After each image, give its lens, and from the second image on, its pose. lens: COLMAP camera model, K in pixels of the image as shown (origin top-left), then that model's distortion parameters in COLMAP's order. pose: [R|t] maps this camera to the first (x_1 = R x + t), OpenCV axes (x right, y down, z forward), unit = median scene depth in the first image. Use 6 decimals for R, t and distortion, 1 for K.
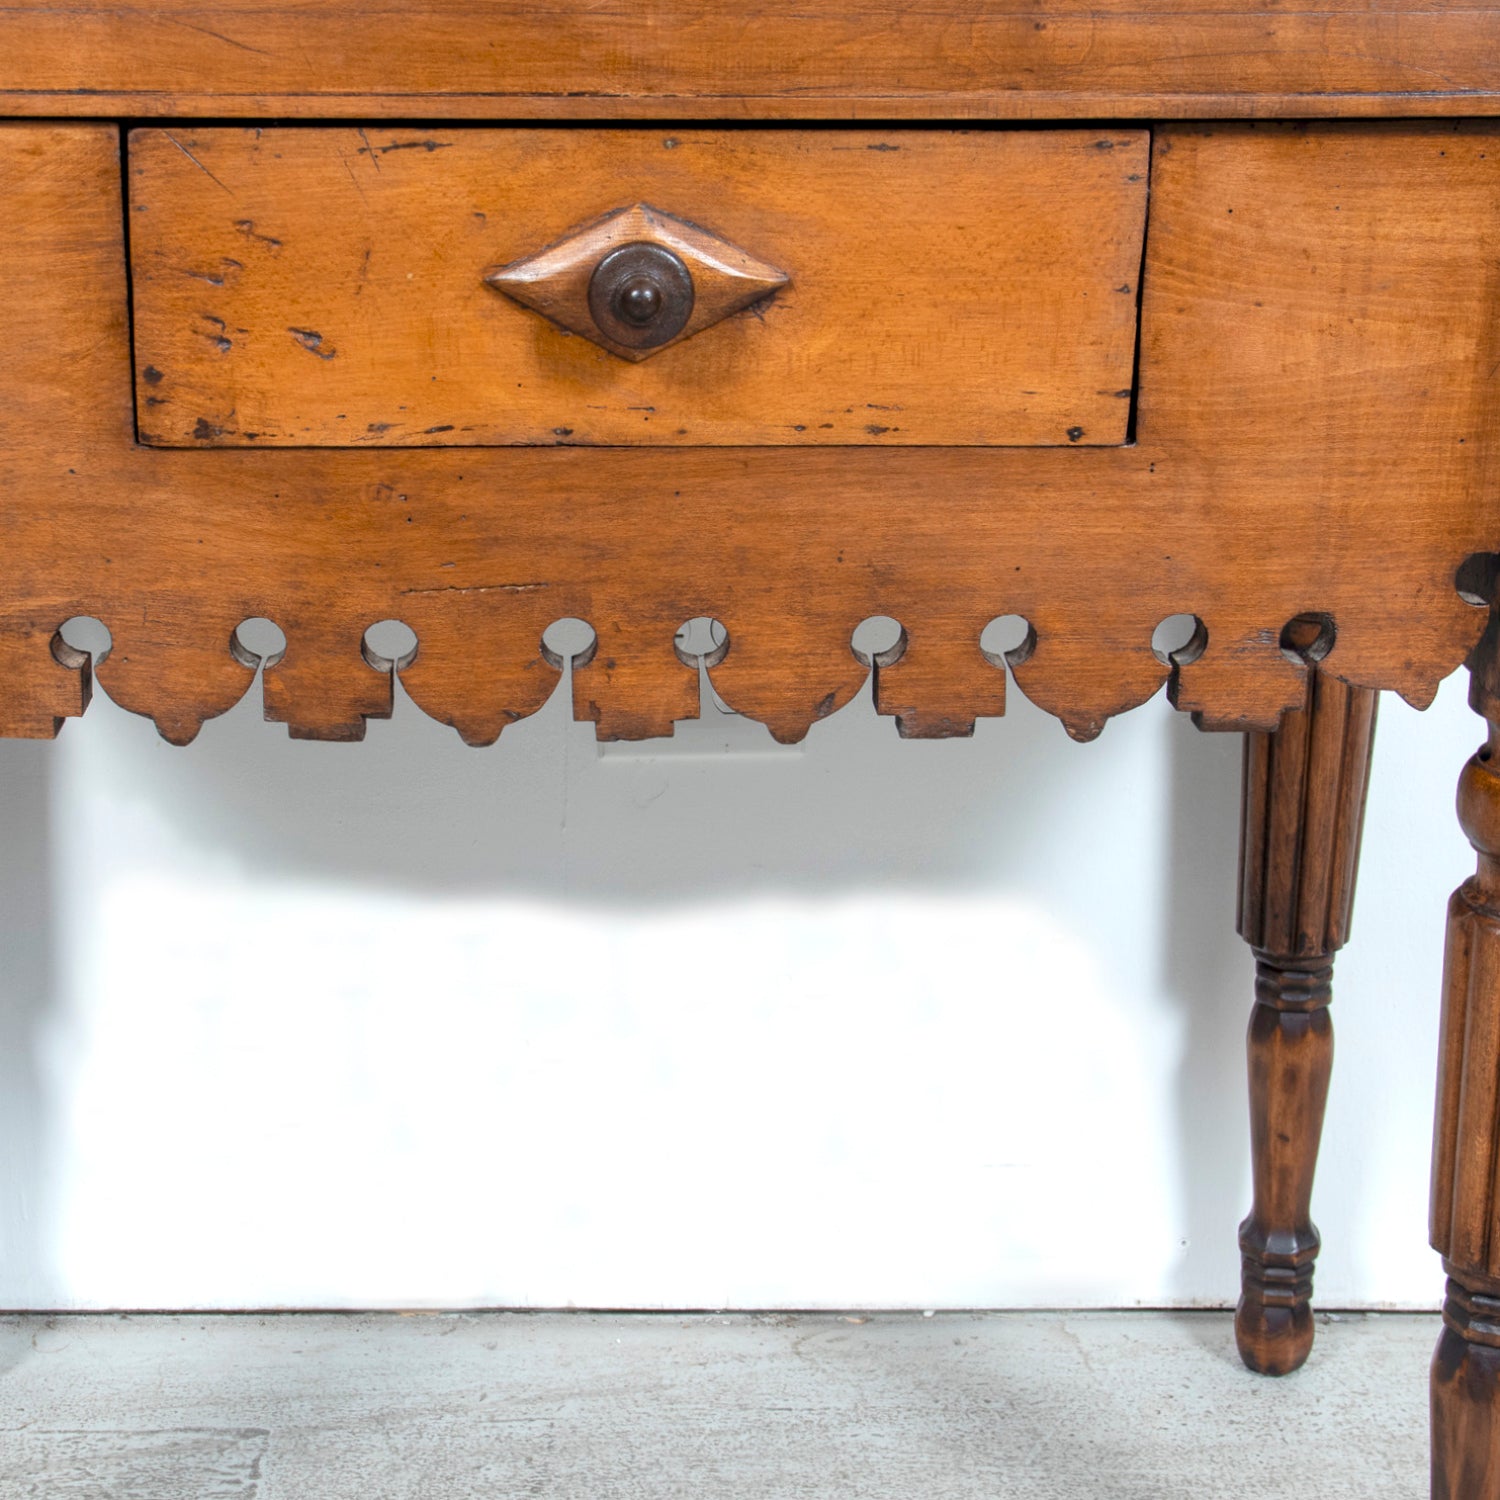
lens RADIAL K [[2970.8, 0, 672.2], [0, 2970.8, 786.0], [0, 0, 1]] dist [0.005652, 0.364658]
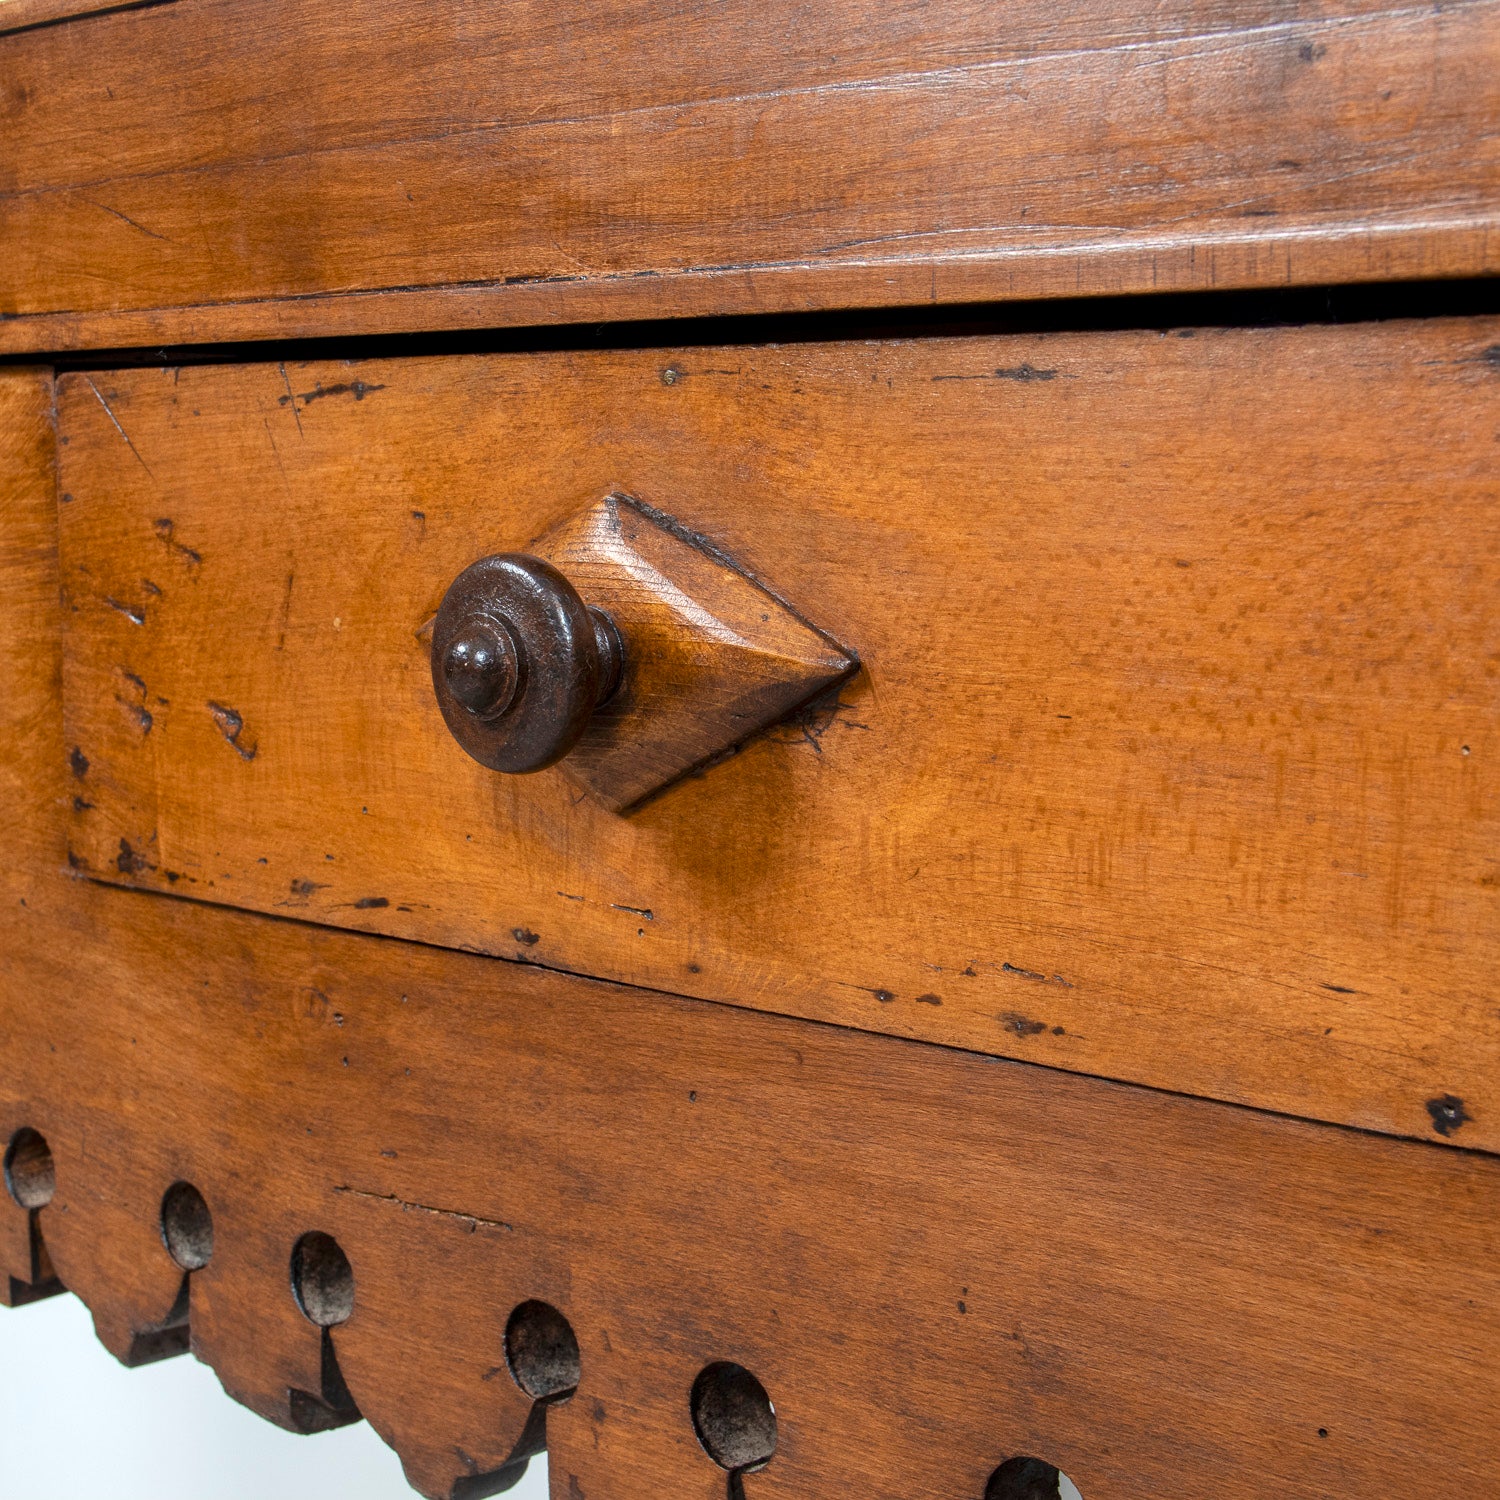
lens RADIAL K [[2571.7, 0, 750.1], [0, 2571.7, 753.4], [0, 0, 1]] dist [-0.054096, -0.057631]
pose [[0.710040, 0.074787, -0.700179, 0.301732], [-0.221409, 0.967623, -0.121174, -0.105469], [0.668447, 0.241064, 0.703610, 0.711575]]
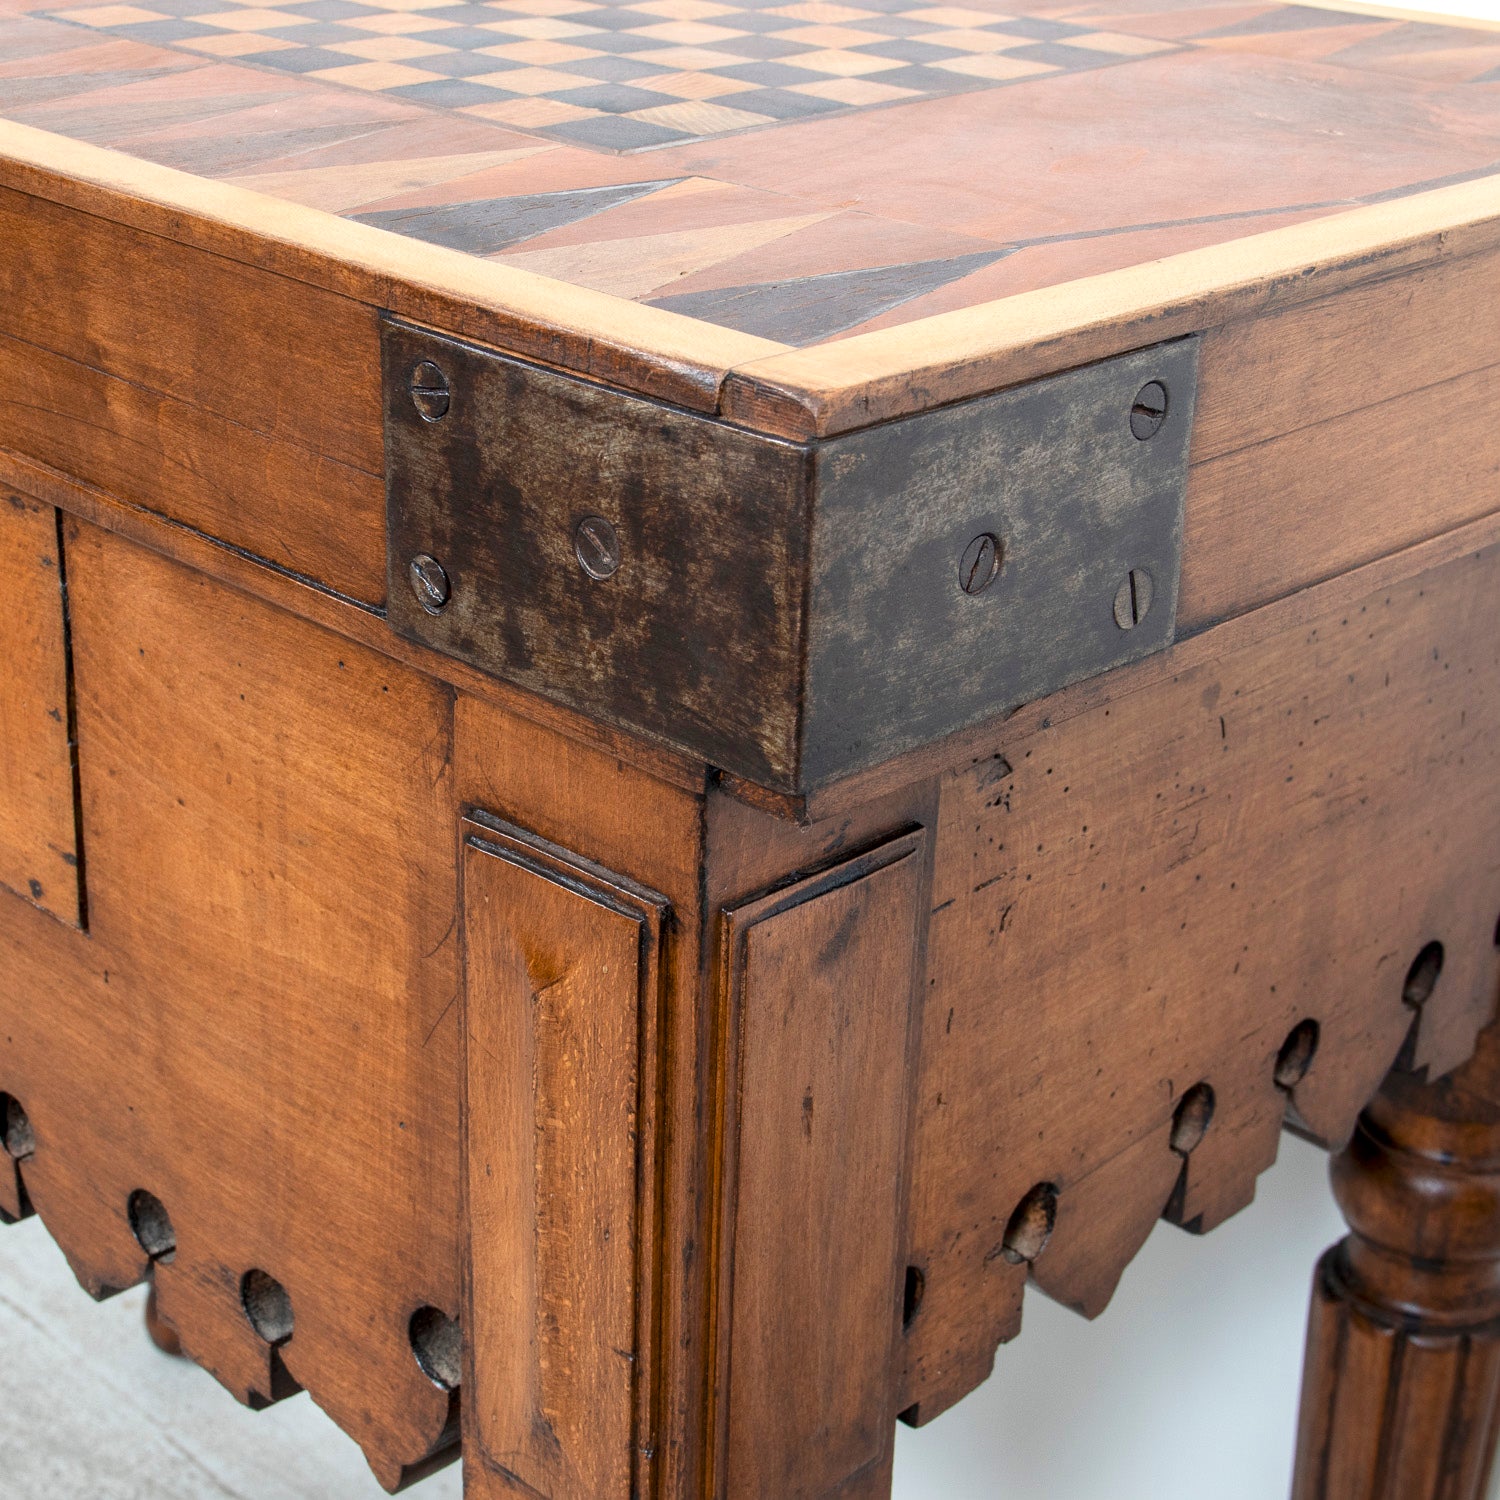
lens RADIAL K [[2721.0, 0, 702.6], [0, 2721.0, 749.5], [0, 0, 1]] dist [0.000212, 0.159156]
pose [[0.678238, 0.309159, -0.666644, 0.660385], [-0.265862, 0.948974, 0.169605, -0.302186], [0.685063, 0.062203, 0.725824, 0.655934]]
